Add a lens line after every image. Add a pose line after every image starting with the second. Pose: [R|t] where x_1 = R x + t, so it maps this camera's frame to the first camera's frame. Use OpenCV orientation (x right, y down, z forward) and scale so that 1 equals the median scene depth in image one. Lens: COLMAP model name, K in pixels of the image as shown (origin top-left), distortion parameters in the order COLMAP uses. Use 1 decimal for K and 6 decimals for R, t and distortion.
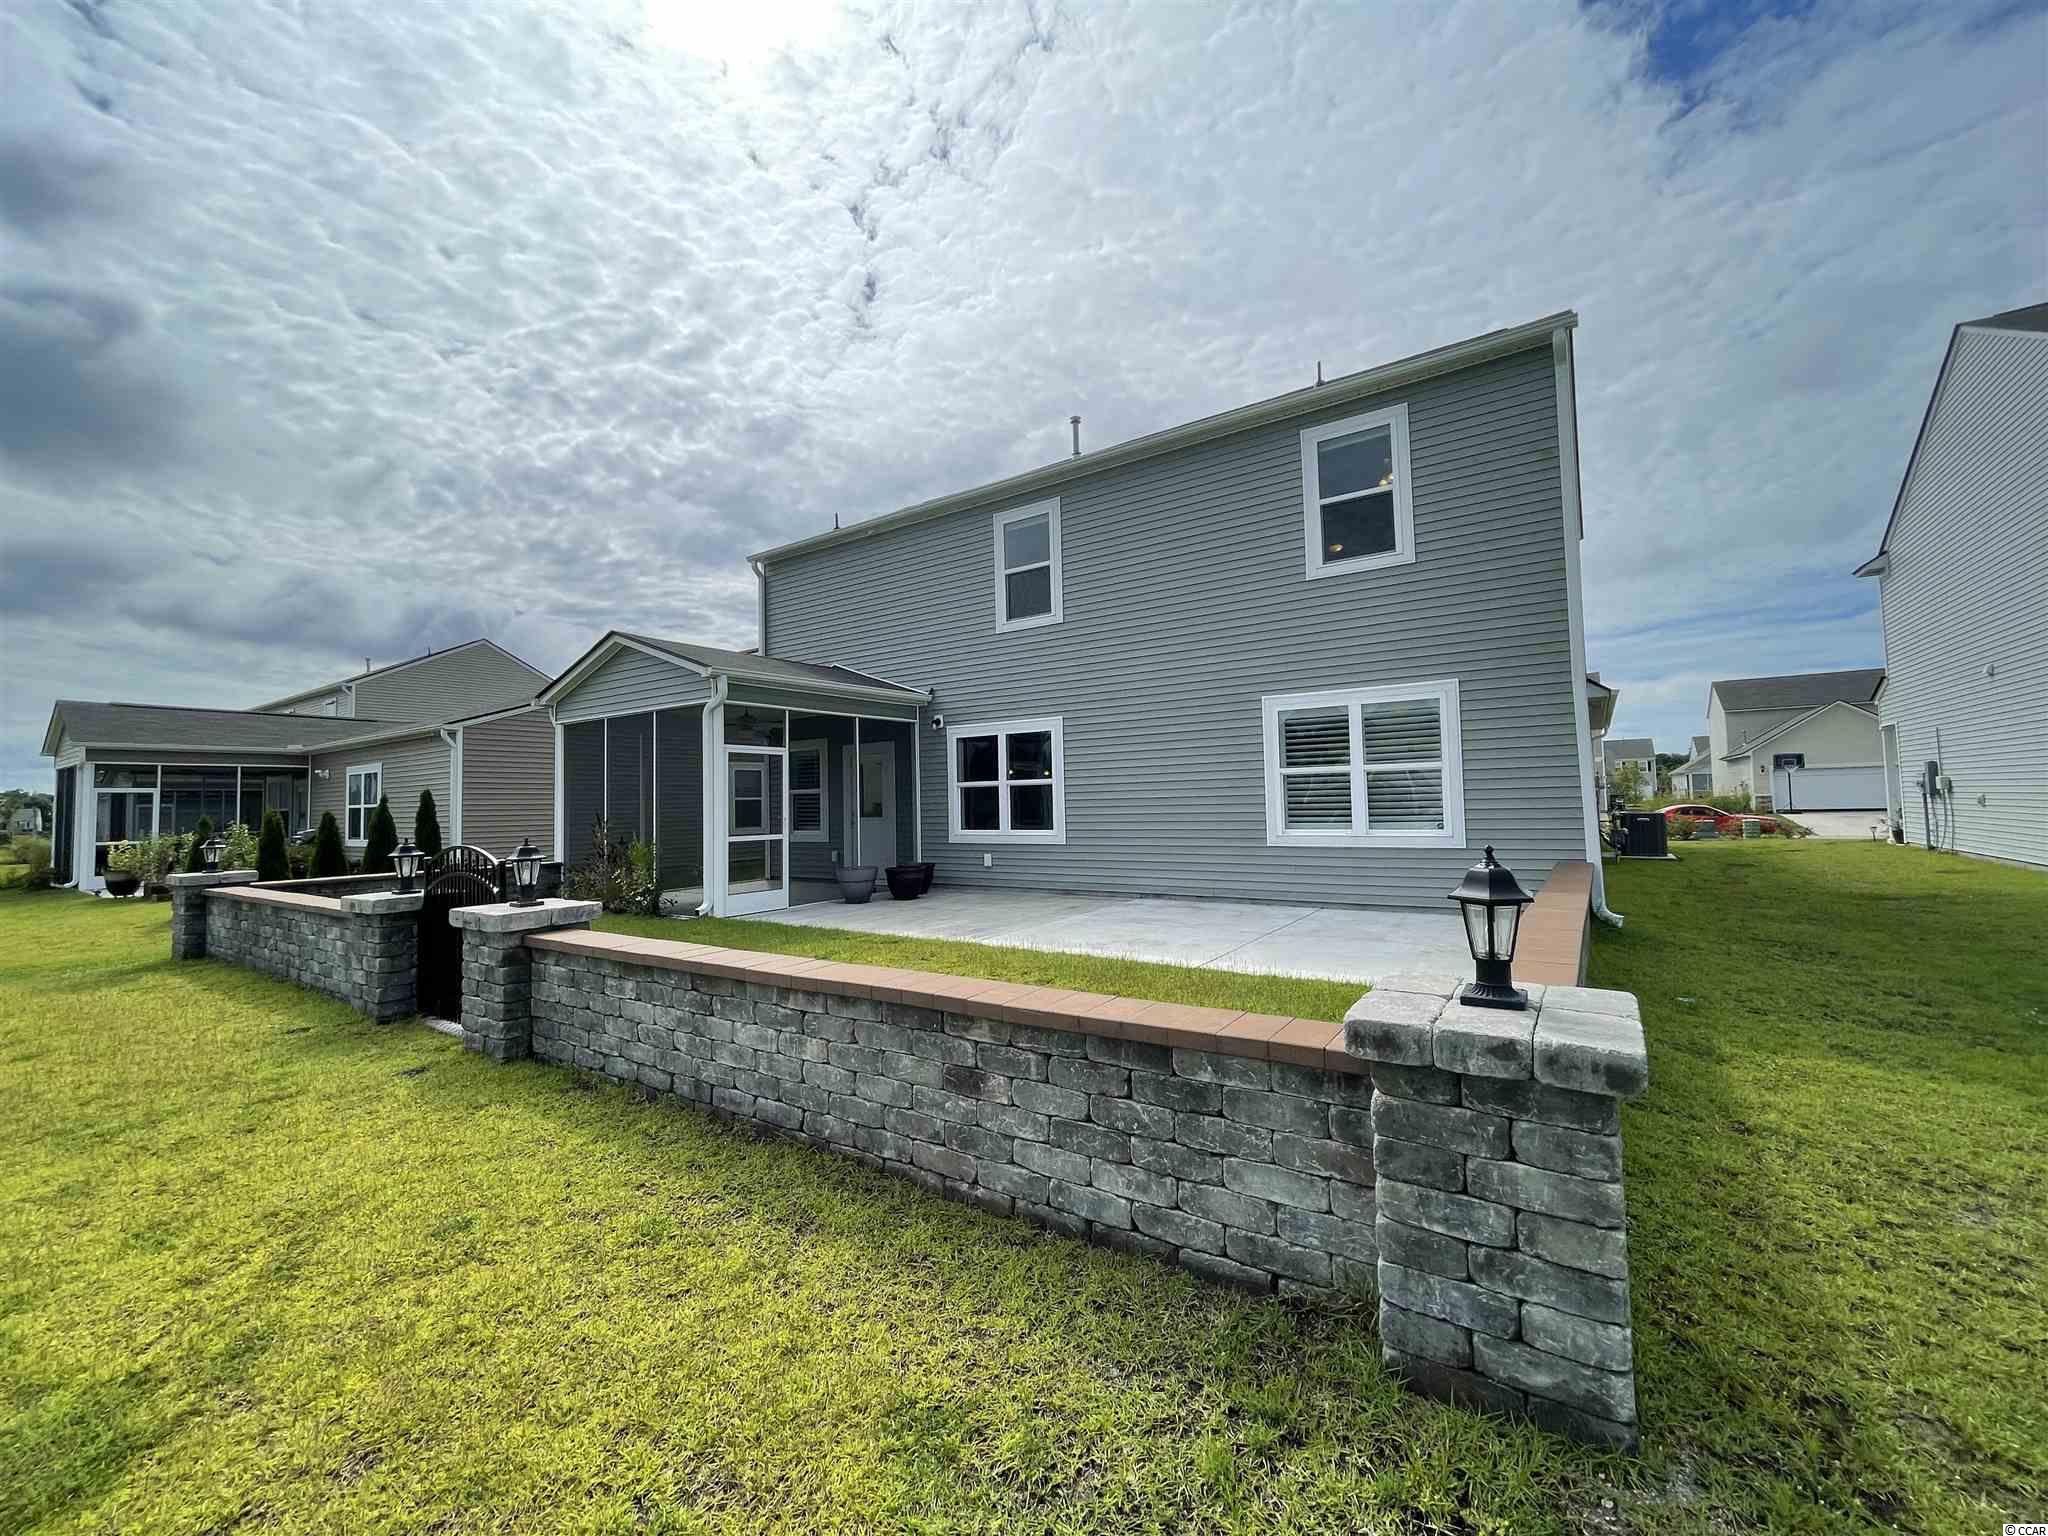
lens RADIAL K [[825.7, 0, 1024.1], [0, 825.7, 767.3], [0, 0, 1]] dist [0.001585, -0.002086]
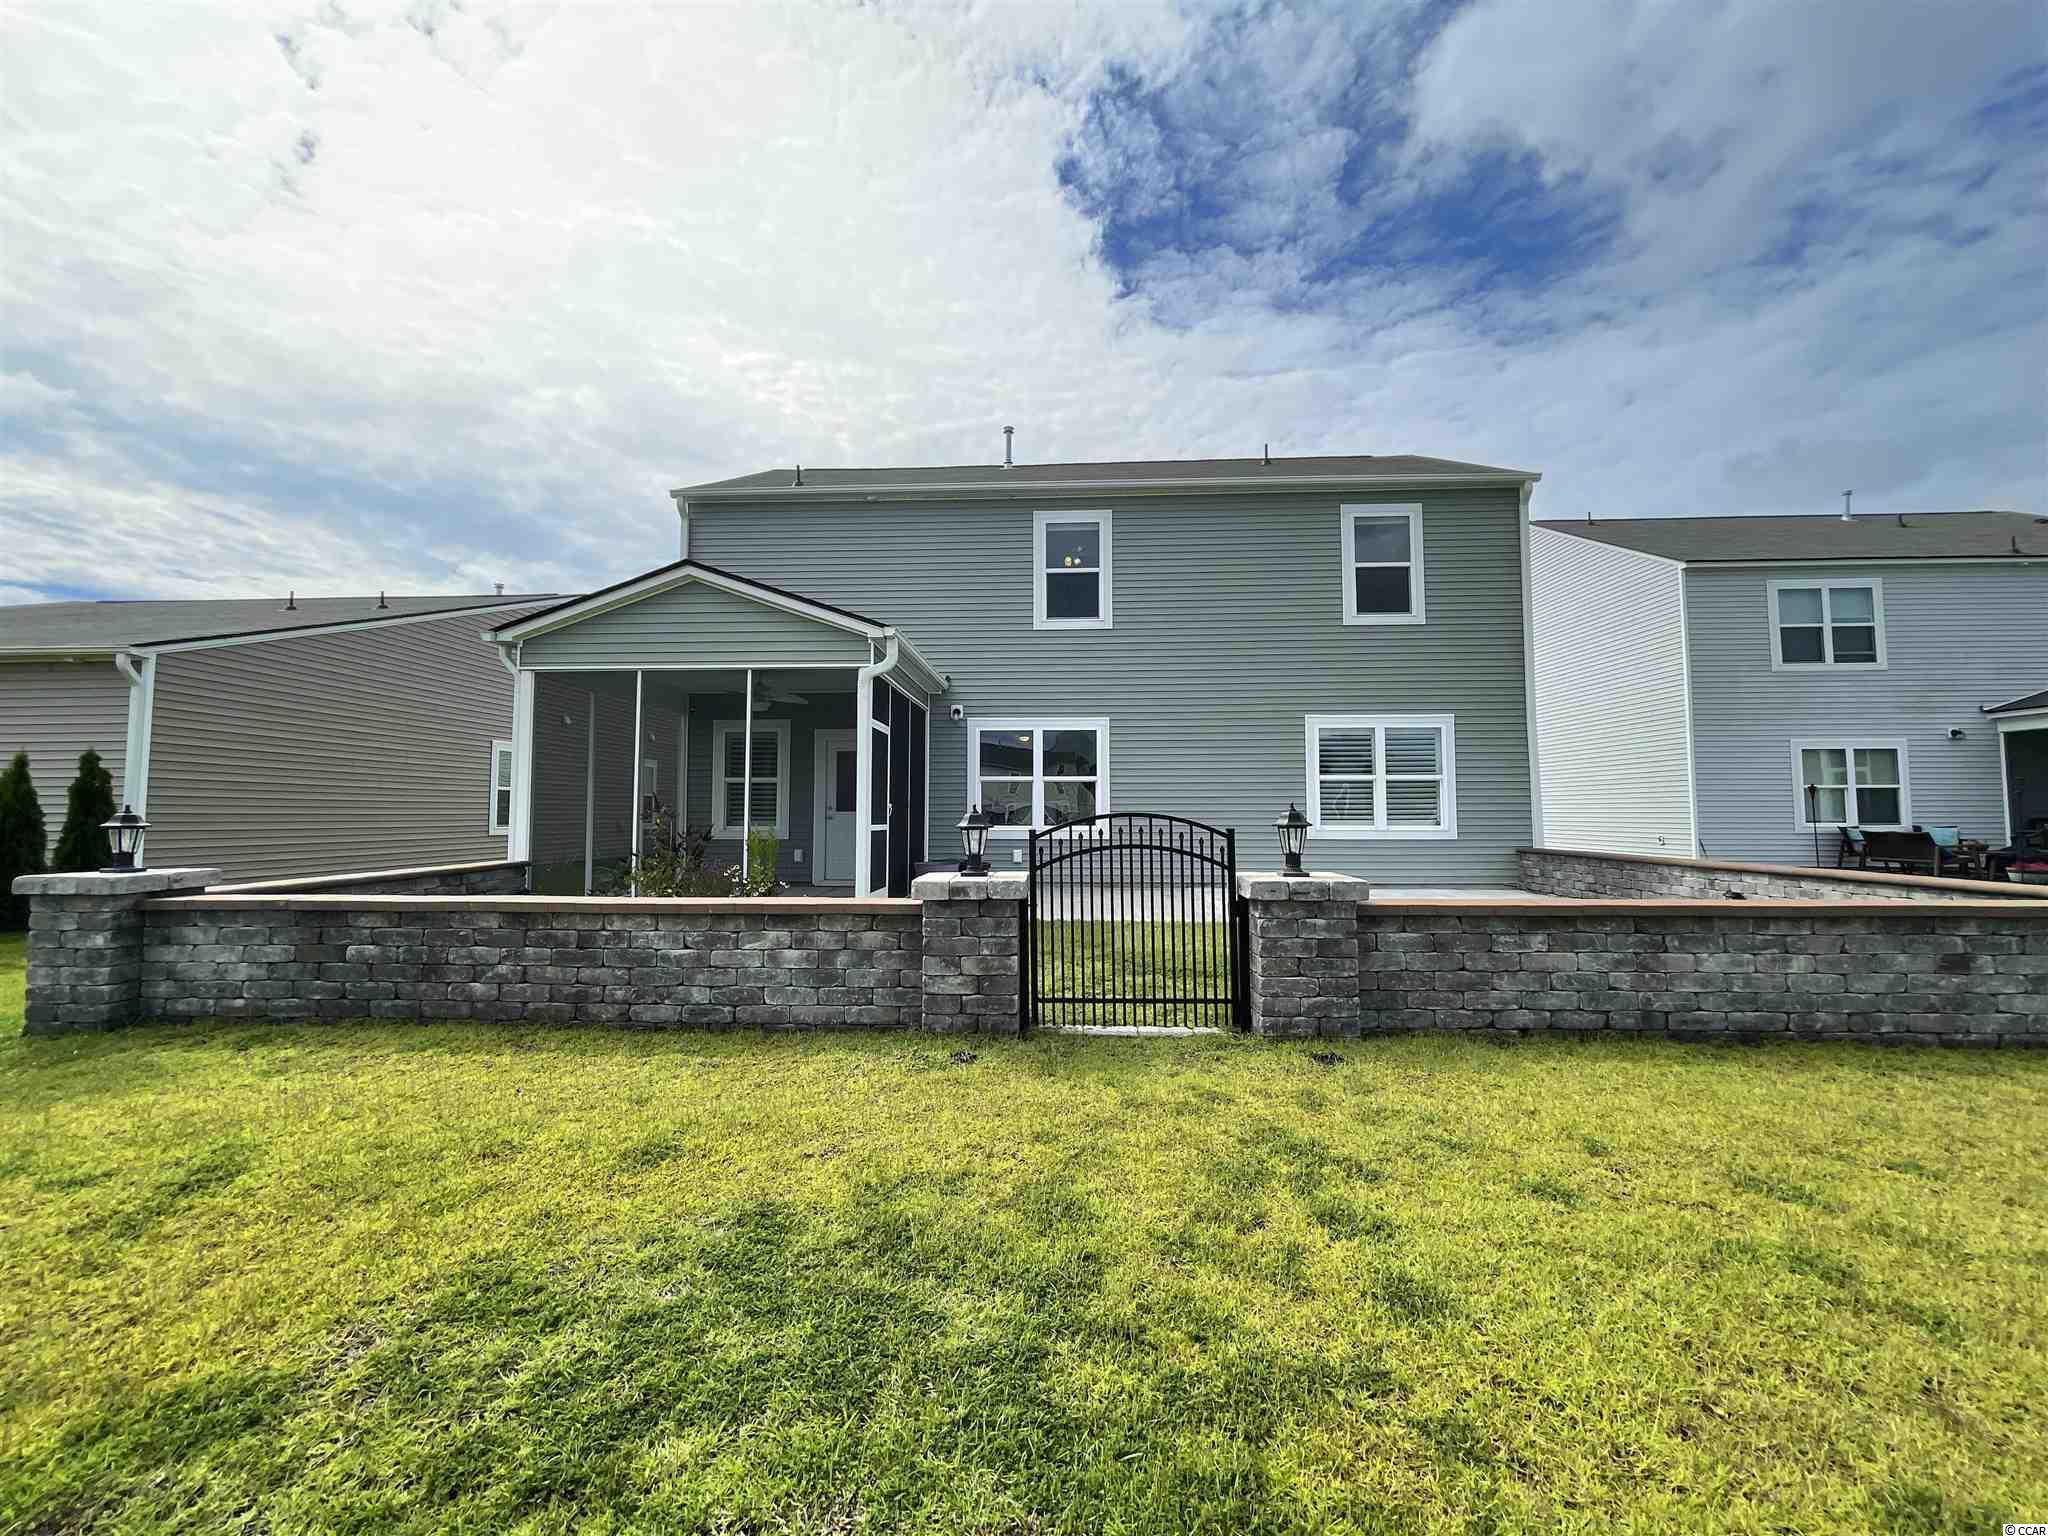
lens RADIAL K [[825.7, 0, 1022.5], [0, 825.7, 768.5], [0, 0, 1]] dist [0.001585, -0.002086]
pose [[0.851376, 0.051849, 0.521987, -0.737712], [-0.042322, 0.998648, -0.030167, 0.048846], [-0.522846, 0.003592, 0.852420, 0.203266]]
